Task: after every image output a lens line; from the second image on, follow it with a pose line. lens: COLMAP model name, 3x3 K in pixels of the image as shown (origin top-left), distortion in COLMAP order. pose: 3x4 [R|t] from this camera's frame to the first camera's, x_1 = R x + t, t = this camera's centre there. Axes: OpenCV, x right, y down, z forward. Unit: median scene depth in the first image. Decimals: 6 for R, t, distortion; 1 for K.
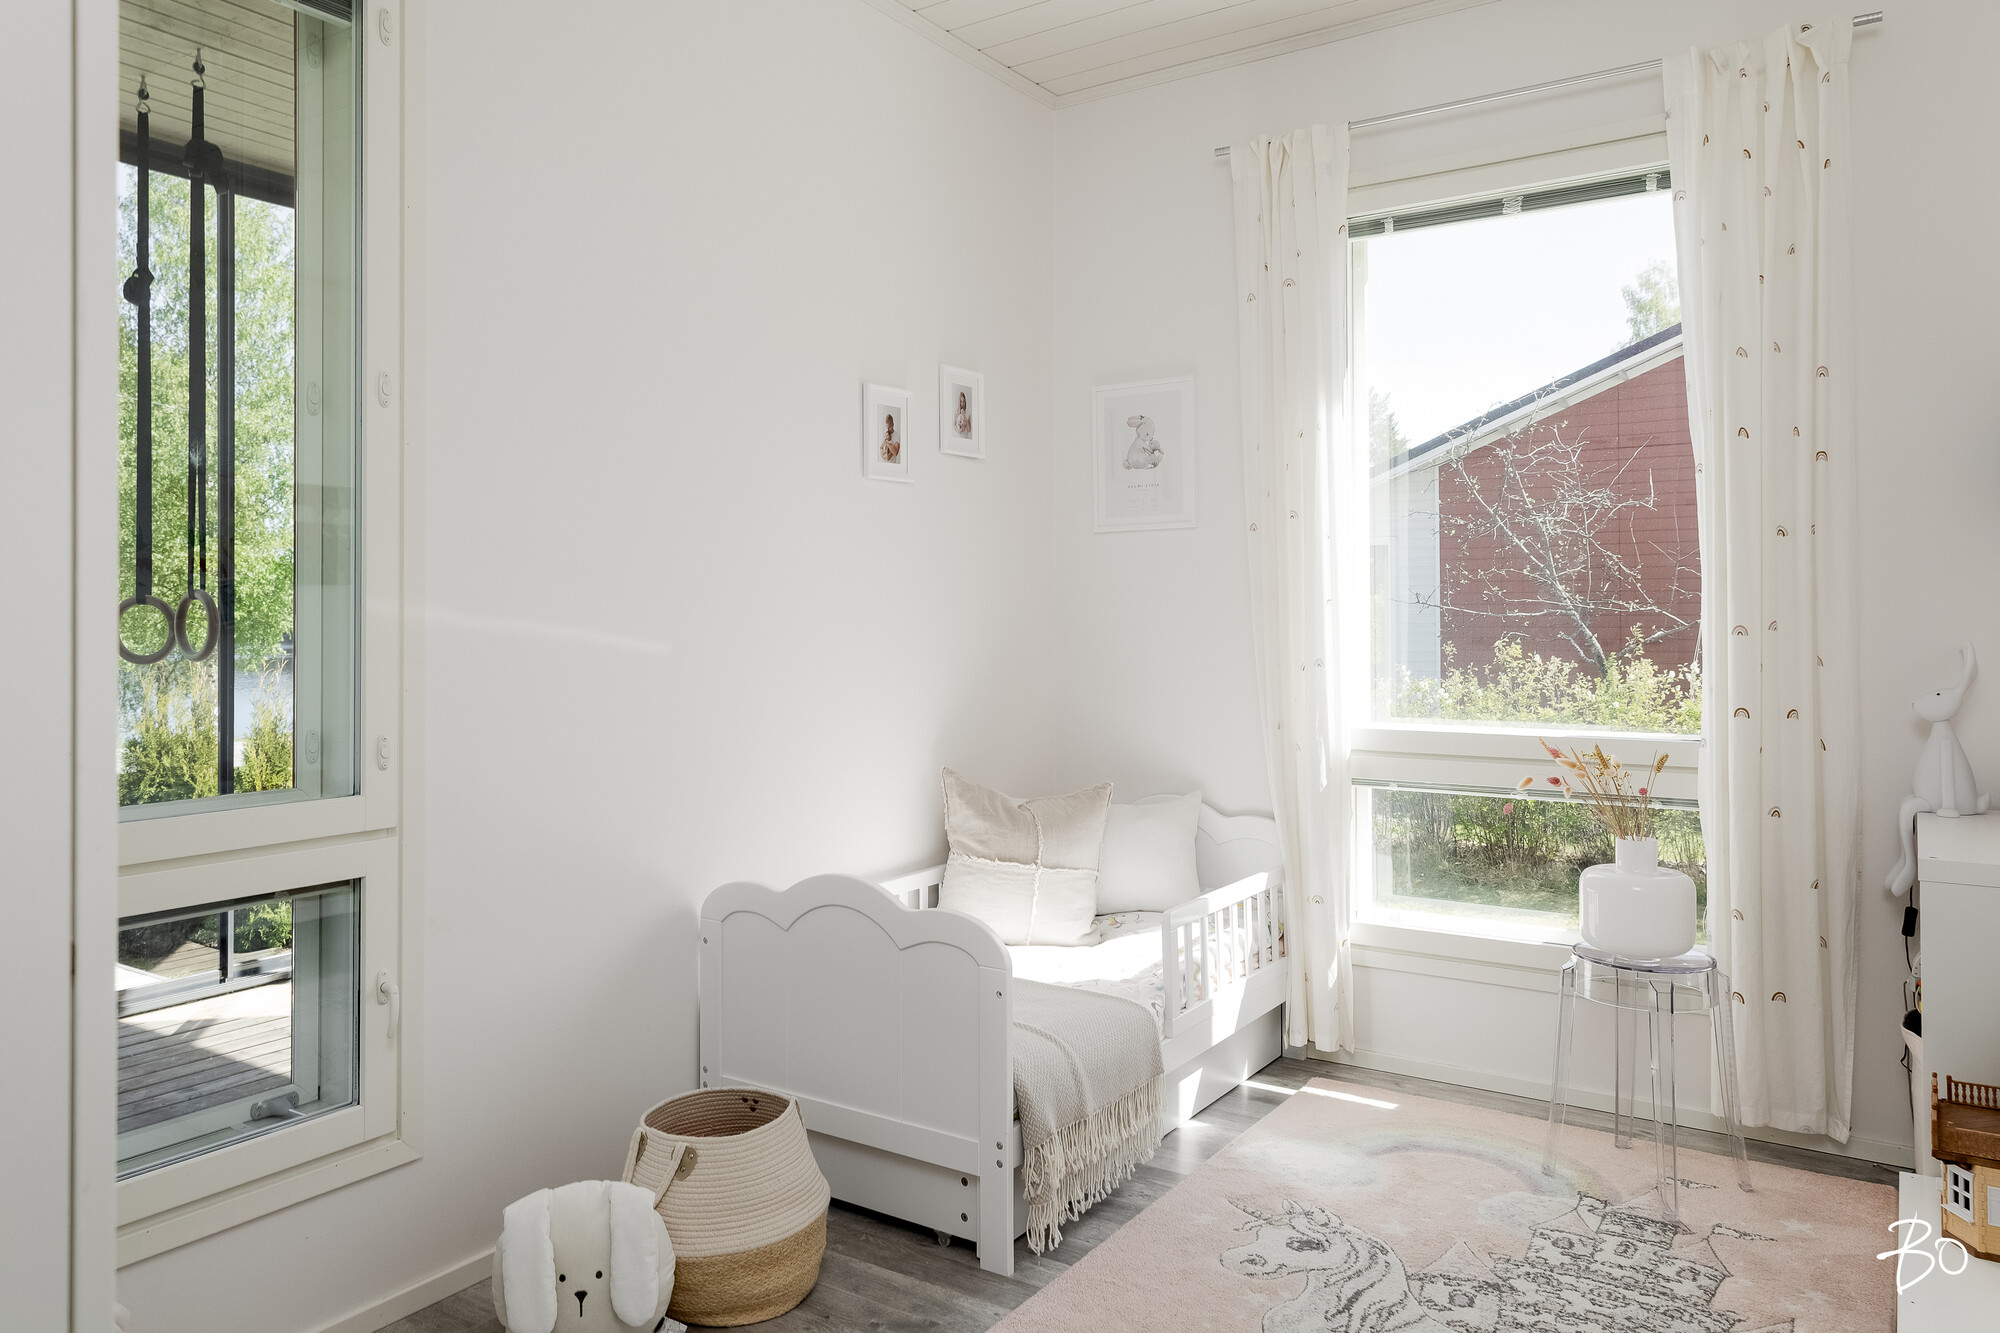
lens RADIAL K [[1352.1, 0, 1000.0], [0, 1352.1, 666.5], [0, 0, 1]] dist [-0.002070, -0.001393]
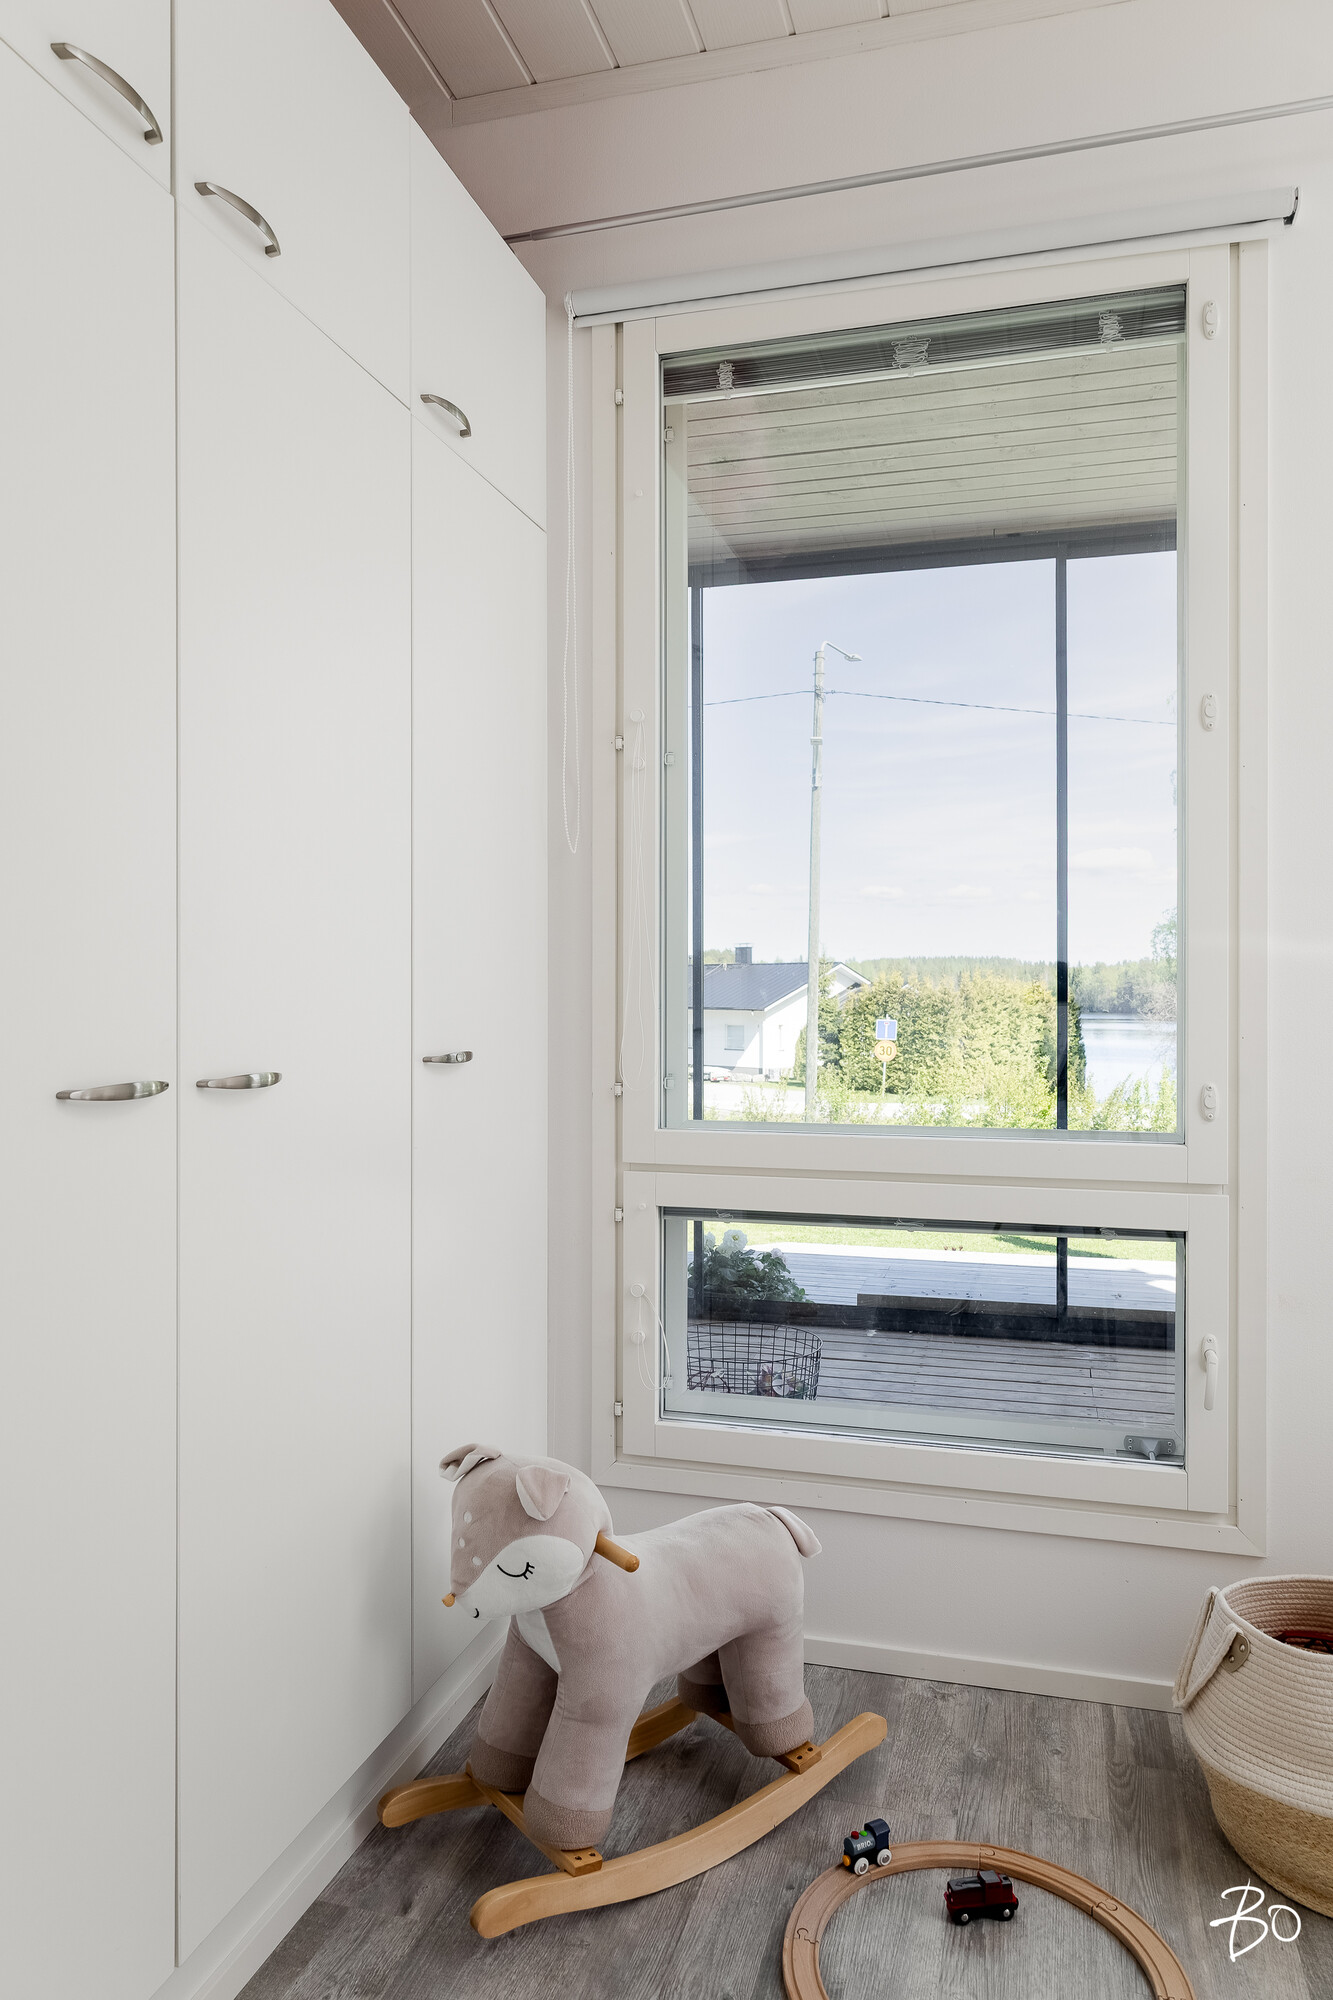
lens RADIAL K [[1352.1, 0, 666.5], [0, 1352.1, 1000.0], [0, 0, 1]] dist [-0.002070, -0.001393]
pose [[0.307789, 0.001229, -0.951454, 0.318153], [-0.005657, 0.999984, -0.000539, -0.003428], [0.951438, 0.005548, 0.307791, 0.356272]]
